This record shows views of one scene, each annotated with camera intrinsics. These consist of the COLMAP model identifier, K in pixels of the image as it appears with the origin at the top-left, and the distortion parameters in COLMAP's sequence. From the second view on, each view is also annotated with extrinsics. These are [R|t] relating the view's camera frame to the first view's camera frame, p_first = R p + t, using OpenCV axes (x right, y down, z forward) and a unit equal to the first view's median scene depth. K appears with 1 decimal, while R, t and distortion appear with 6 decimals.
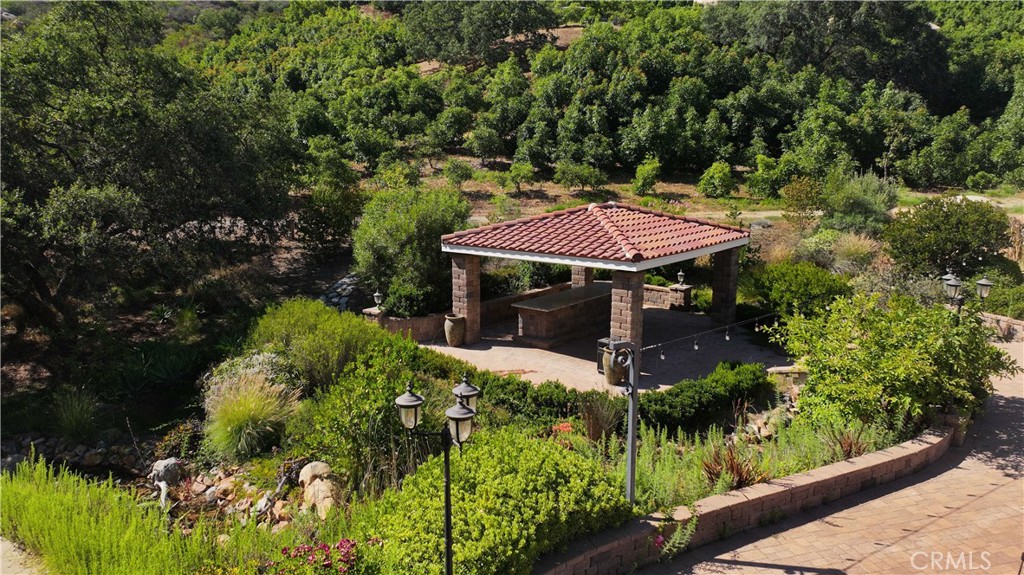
lens RADIAL K [[715.4, 0, 510.7], [0, 715.4, 285.2], [0, 0, 1]] dist [0.000763, -0.002897]
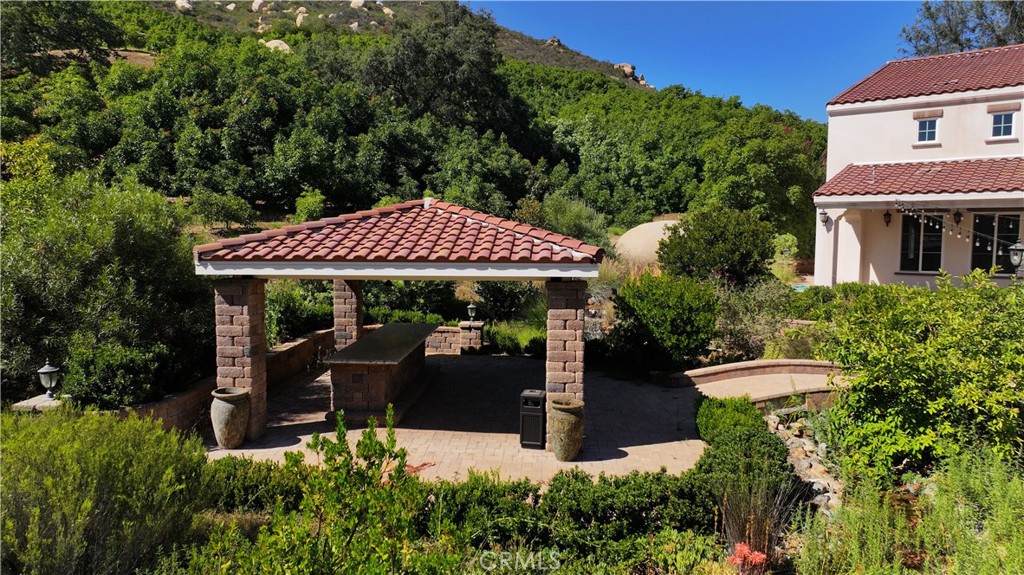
lens RADIAL K [[715.4, 0, 513.8], [0, 715.4, 292.1], [0, 0, 1]] dist [0.000763, -0.002897]
pose [[0.811934, -0.046261, 0.581914, -0.172153], [0.095618, 0.993931, -0.054398, 0.014292], [-0.575865, 0.099809, 0.811429, 0.335417]]
